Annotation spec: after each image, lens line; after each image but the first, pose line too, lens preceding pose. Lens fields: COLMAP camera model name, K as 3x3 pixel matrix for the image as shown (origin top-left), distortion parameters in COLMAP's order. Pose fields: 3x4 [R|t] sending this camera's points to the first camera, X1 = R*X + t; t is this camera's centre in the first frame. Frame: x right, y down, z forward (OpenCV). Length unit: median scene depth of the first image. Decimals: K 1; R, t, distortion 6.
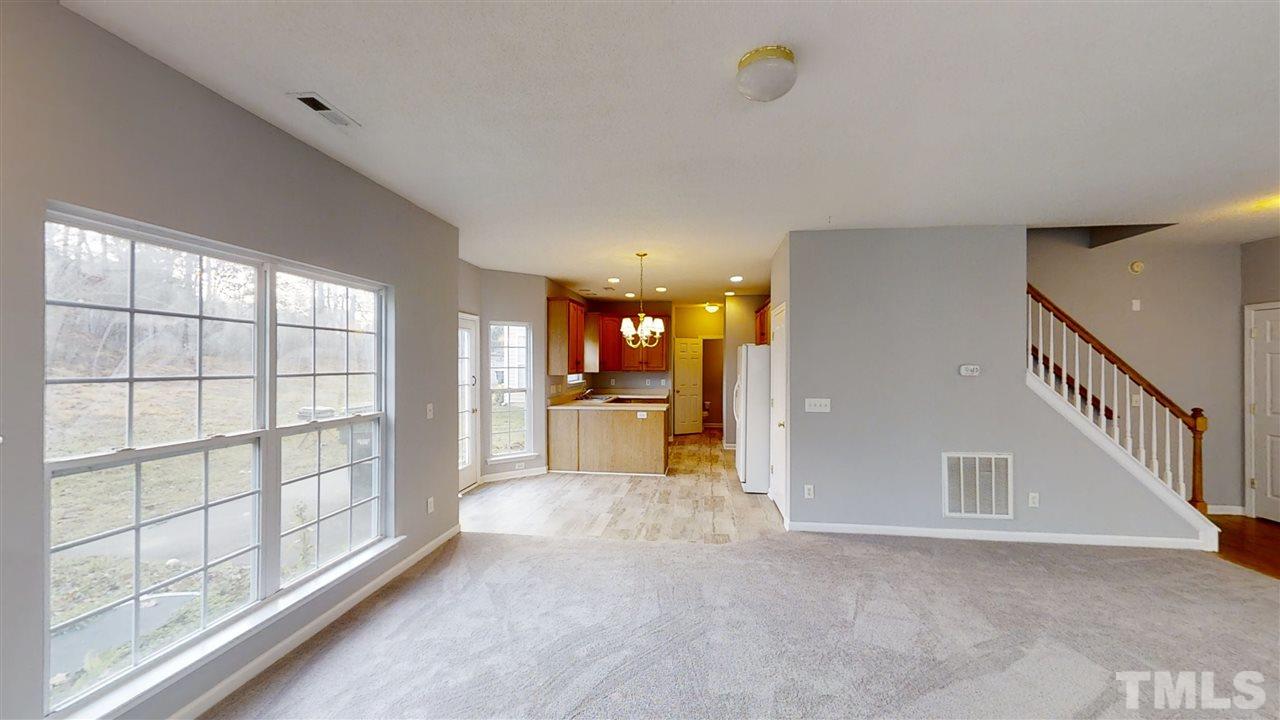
lens RADIAL K [[465.0, 0, 641.0], [0, 465.0, 364.3], [0, 0, 1]] dist [0.000495, -0.000137]
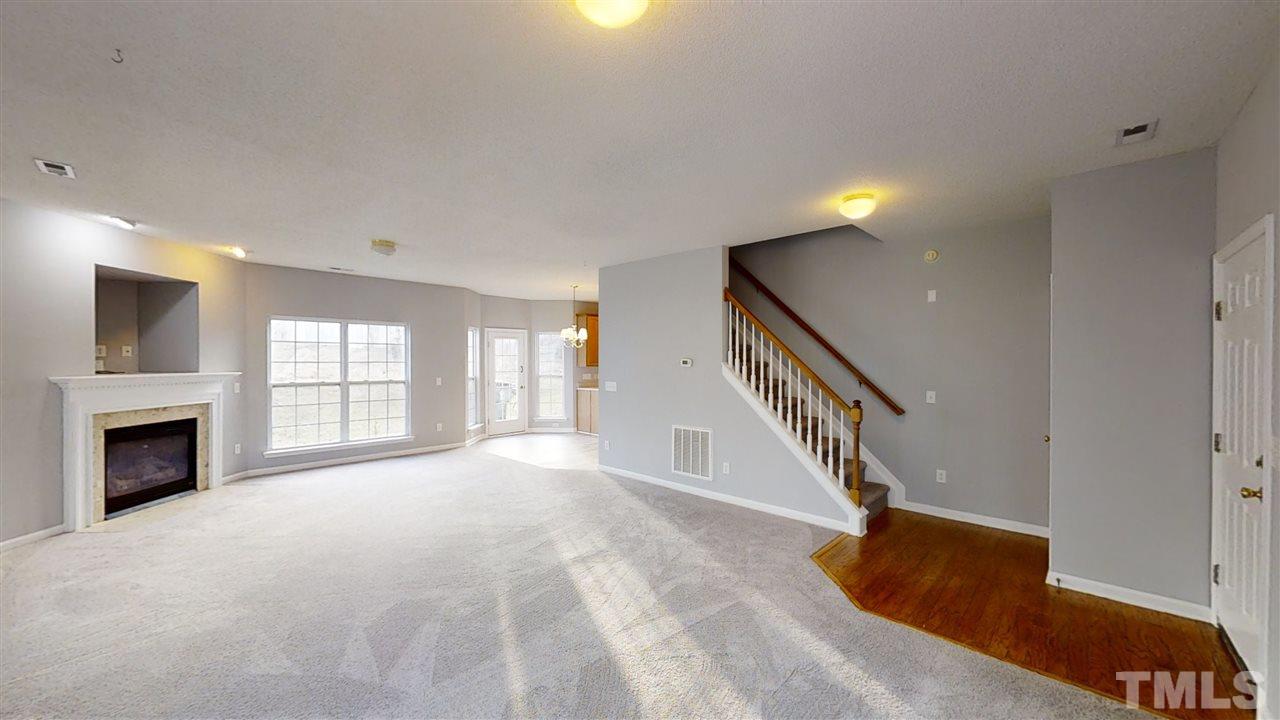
lens RADIAL K [[470.0, 0, 640.3], [0, 470.0, 363.5], [0, 0, 1]] dist [0.001012, -0.000091]
pose [[0.803296, 0.003280, -0.595571, 1.394804], [-0.000478, 0.999988, 0.004862, 0.010474], [0.595580, -0.003621, 0.803288, -0.126690]]
